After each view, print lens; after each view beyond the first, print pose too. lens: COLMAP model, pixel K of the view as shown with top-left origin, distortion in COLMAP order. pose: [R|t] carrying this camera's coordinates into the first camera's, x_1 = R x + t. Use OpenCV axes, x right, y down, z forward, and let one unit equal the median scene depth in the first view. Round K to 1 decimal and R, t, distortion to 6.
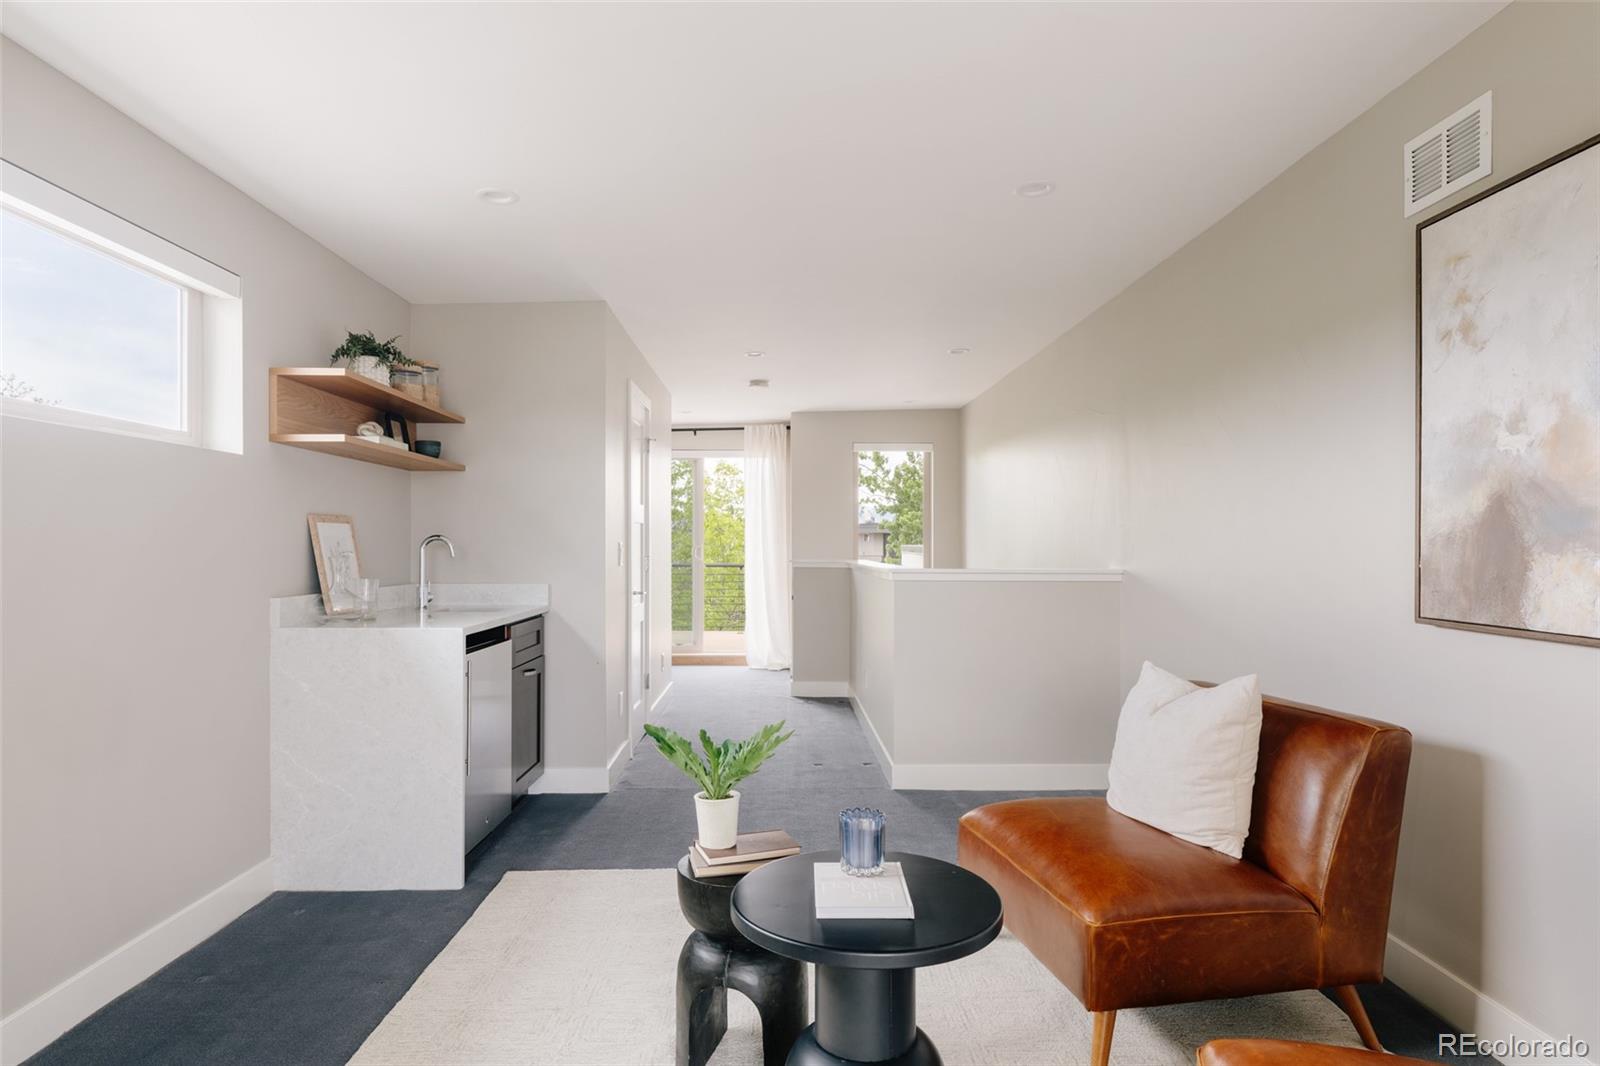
lens RADIAL K [[912.5, 0, 800.0], [0, 912.5, 533.0], [0, 0, 1]] dist [0.000206, 0.000101]
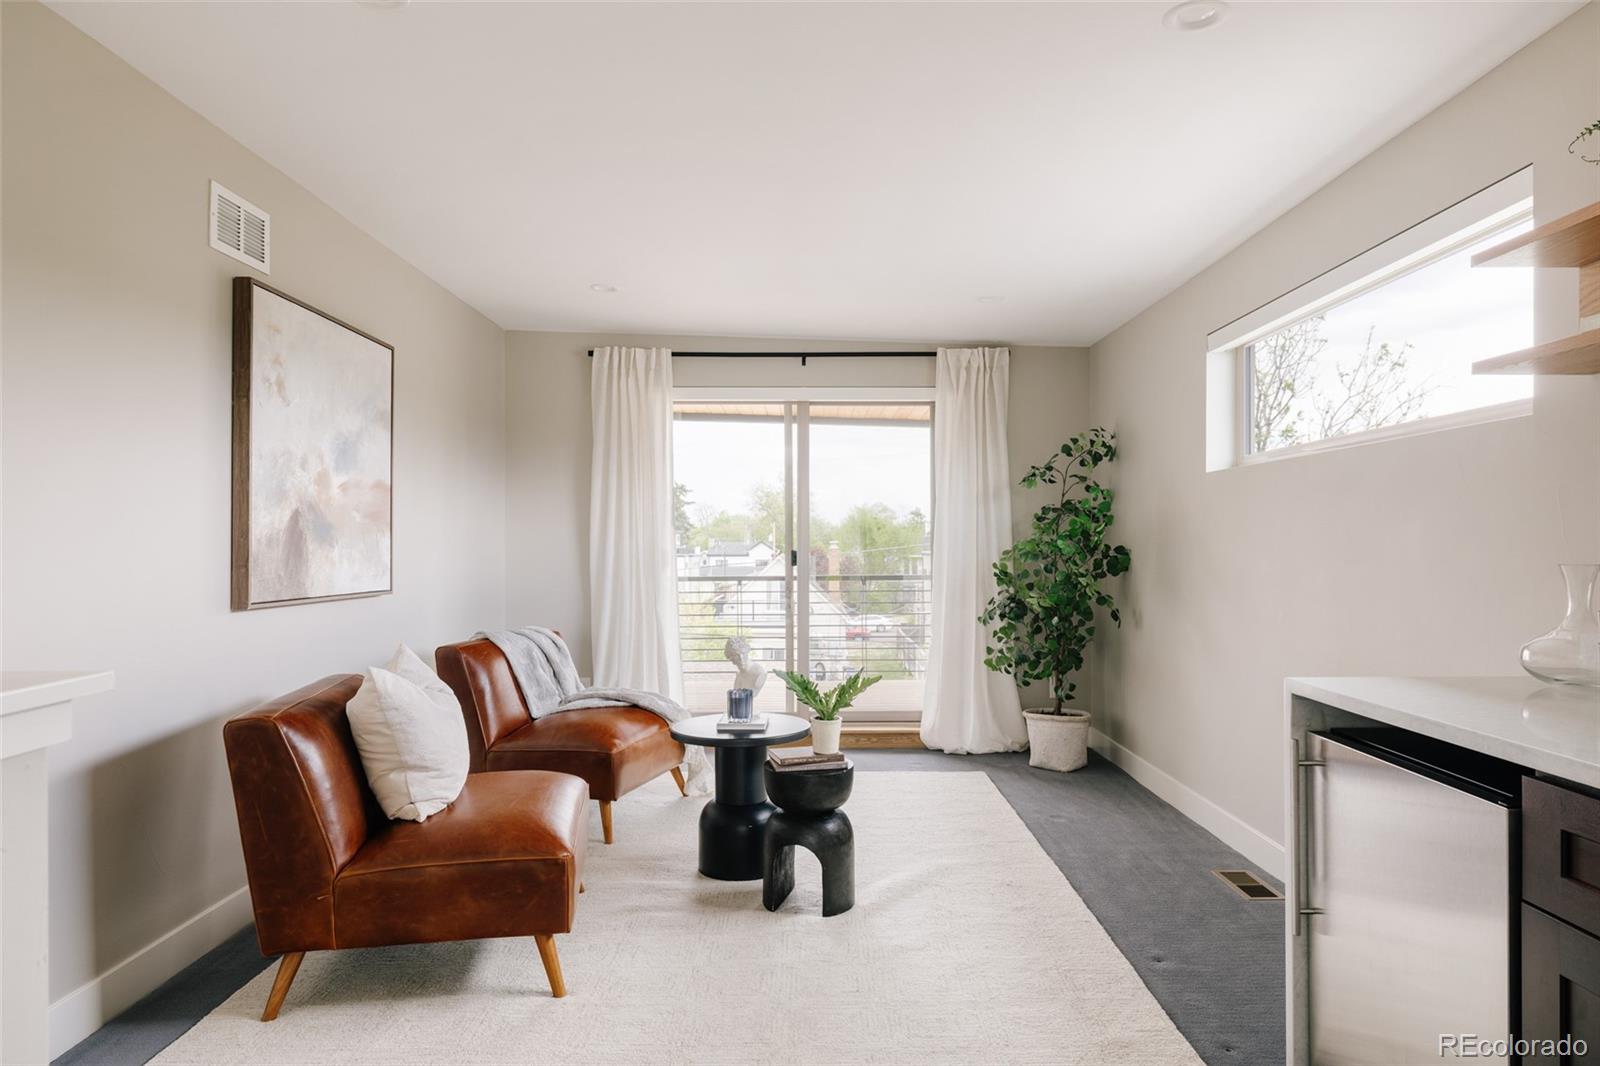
lens RADIAL K [[1187.9, 0, 800.0], [0, 1187.9, 533.0], [0, 0, 1]] dist [0.000418, 0.000150]
pose [[-0.999120, 0.001654, 0.041920, -0.114355], [0.000977, 0.999869, -0.016151, 0.025076], [-0.041941, -0.016095, -0.998990, 2.593009]]
